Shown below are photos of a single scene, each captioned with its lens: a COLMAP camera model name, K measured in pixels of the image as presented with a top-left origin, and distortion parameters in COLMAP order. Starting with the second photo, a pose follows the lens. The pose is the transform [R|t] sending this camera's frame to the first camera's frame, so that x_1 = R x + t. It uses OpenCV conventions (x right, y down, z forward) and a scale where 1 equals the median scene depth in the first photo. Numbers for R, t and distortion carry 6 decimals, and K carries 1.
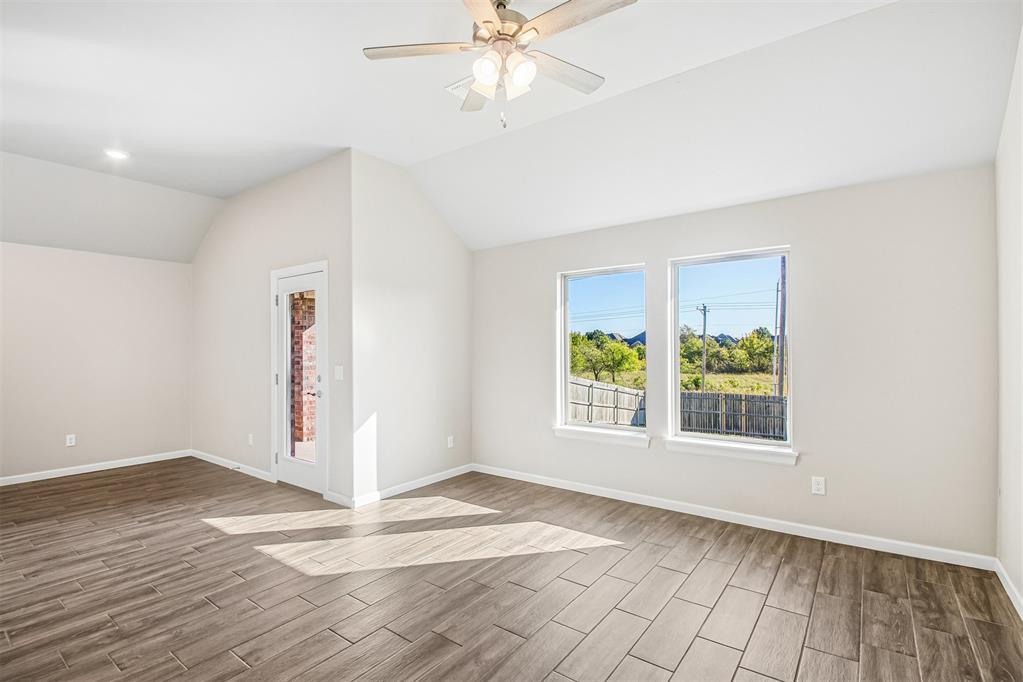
lens RADIAL K [[478.8, 0, 509.3], [0, 478.8, 343.3], [0, 0, 1]] dist [0.010023, -0.014890]
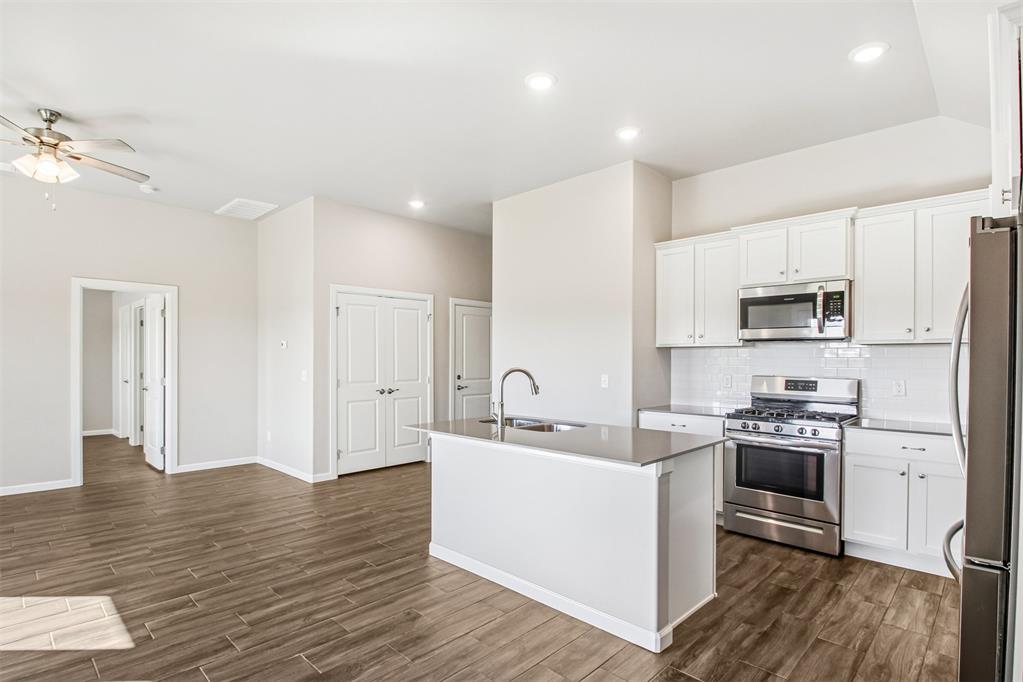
lens RADIAL K [[510.5, 0, 508.5], [0, 510.5, 355.4], [0, 0, 1]] dist [-0.001542, -0.007051]
pose [[-0.991466, -0.001425, 0.130358, -0.908765], [-0.003616, 0.999856, -0.016576, 0.018683], [-0.130316, -0.016906, -0.991328, 1.334298]]
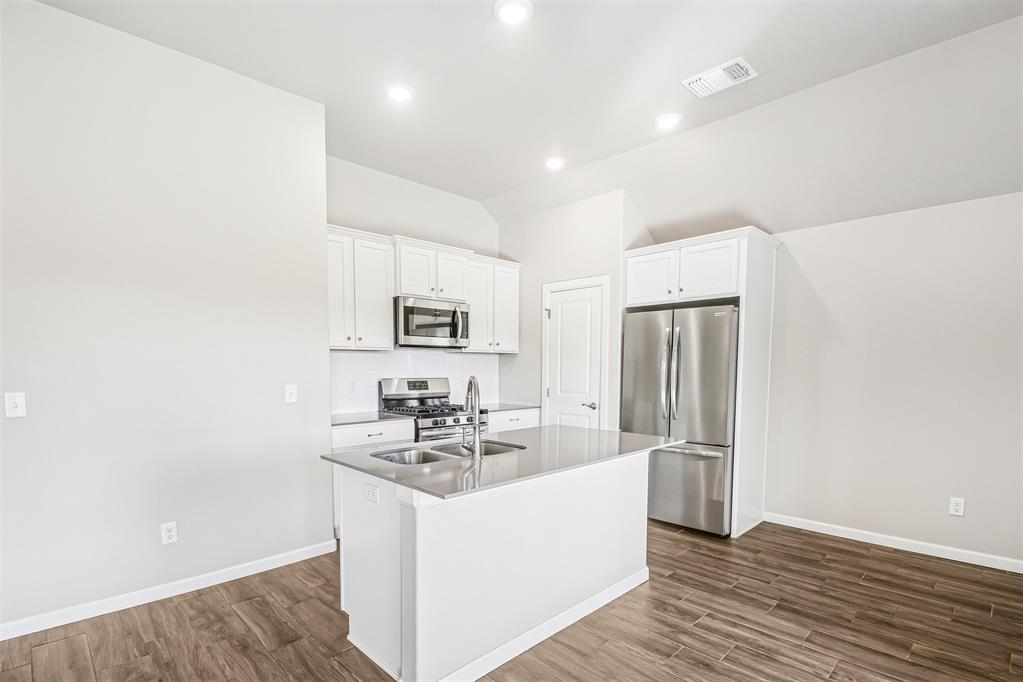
lens RADIAL K [[478.8, 0, 508.5], [0, 478.8, 398.6], [0, 0, 1]] dist [0.010023, -0.014890]
pose [[-0.155710, 0.071229, -0.985231, -0.260431], [0.008902, 0.997457, 0.070706, 0.012366], [0.987763, 0.002239, -0.155948, 0.645791]]
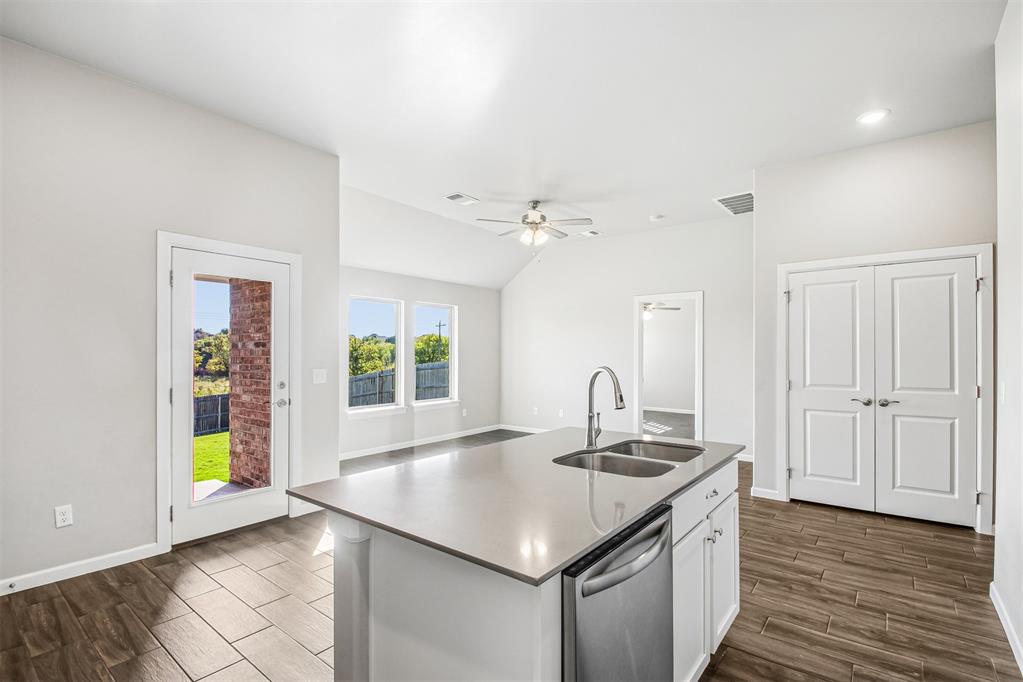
lens RADIAL K [[478.8, 0, 505.0], [0, 478.8, 351.7], [0, 0, 1]] dist [0.010023, -0.014890]
pose [[0.035378, 0.006443, 0.999353, -1.351596], [-0.011512, 0.999915, -0.006039, 0.012881], [-0.999308, -0.011291, 0.035449, 0.603267]]
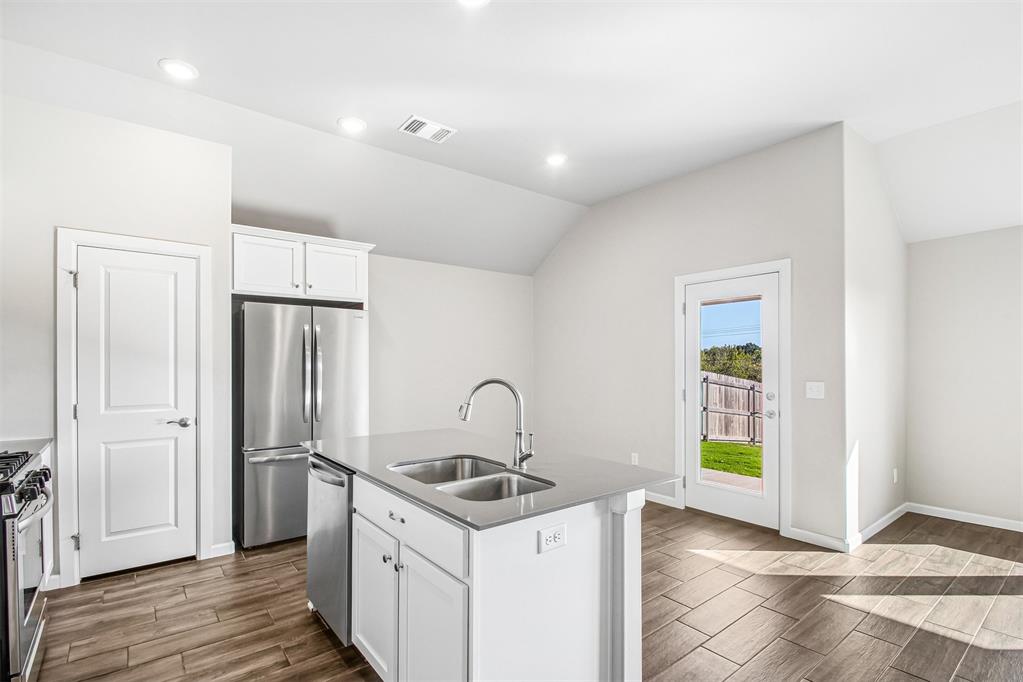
lens RADIAL K [[478.8, 0, 506.5], [0, 478.8, 363.1], [0, 0, 1]] dist [0.010023, -0.014890]
pose [[0.964498, 0.002382, -0.264080, -0.675860], [0.000460, 0.999943, 0.010698, 0.003691], [0.264090, -0.010440, 0.964441, 0.037798]]
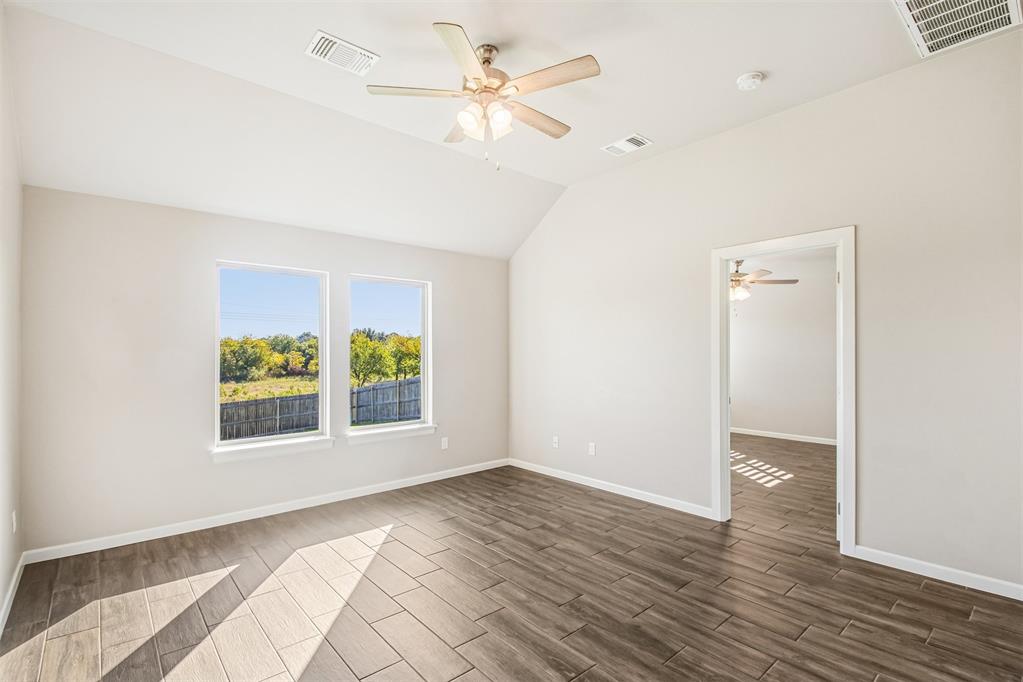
lens RADIAL K [[478.8, 0, 503.9], [0, 478.8, 352.1], [0, 0, 1]] dist [0.010023, -0.014890]
pose [[0.220203, 0.005130, 0.975441, -0.657863], [-0.006559, 0.999971, -0.003778, 0.008999], [-0.975432, -0.005566, 0.220231, 0.399852]]
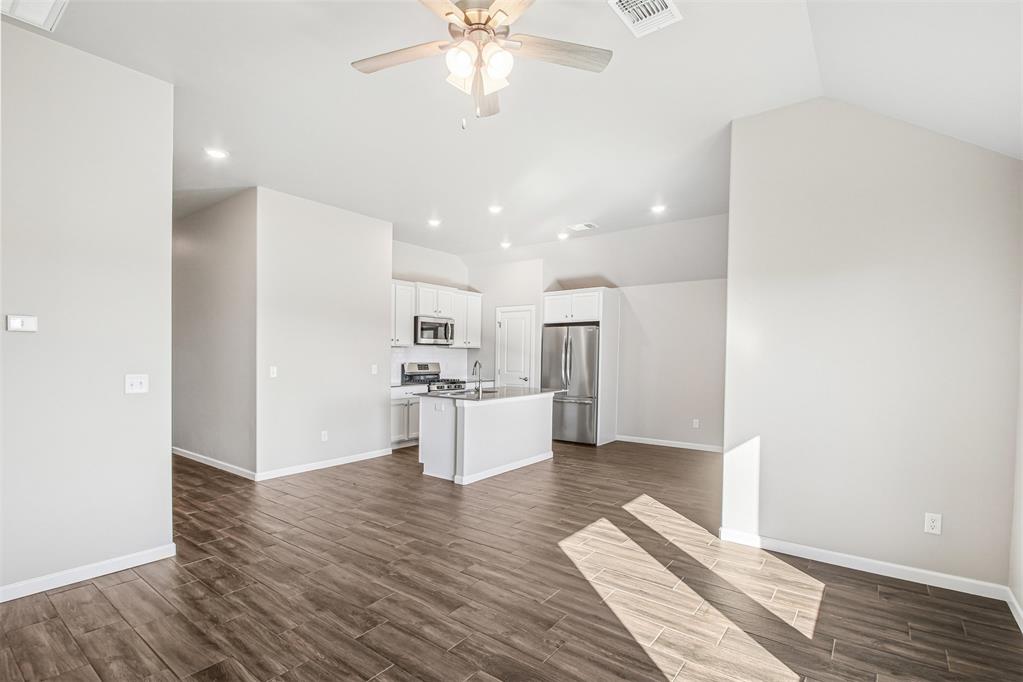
lens RADIAL K [[478.8, 0, 505.6], [0, 478.8, 363.2], [0, 0, 1]] dist [0.010023, -0.014890]
pose [[-0.019260, 0.020277, -0.999609, 0.545180], [0.000816, 0.999794, 0.020265, 0.006065], [0.999814, -0.000426, -0.019273, 0.620629]]
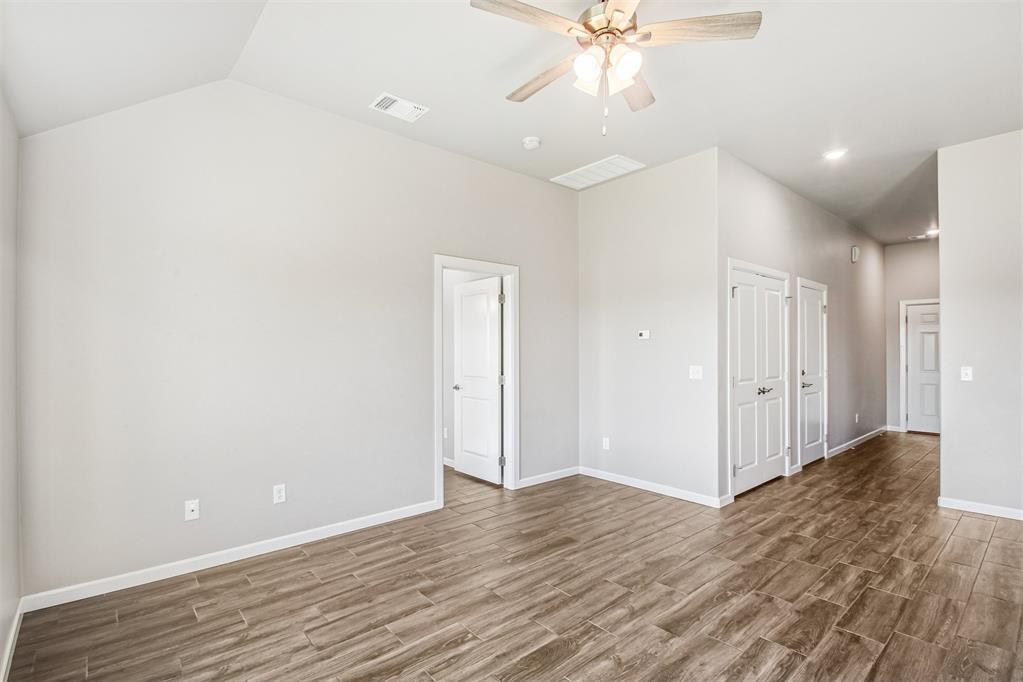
lens RADIAL K [[478.8, 0, 515.9], [0, 478.8, 347.9], [0, 0, 1]] dist [0.010023, -0.014890]
pose [[-0.977618, 0.005576, 0.210315, -0.018944], [0.003137, 0.999924, -0.011927, 0.010193], [-0.210366, -0.011001, -0.977561, 1.139730]]
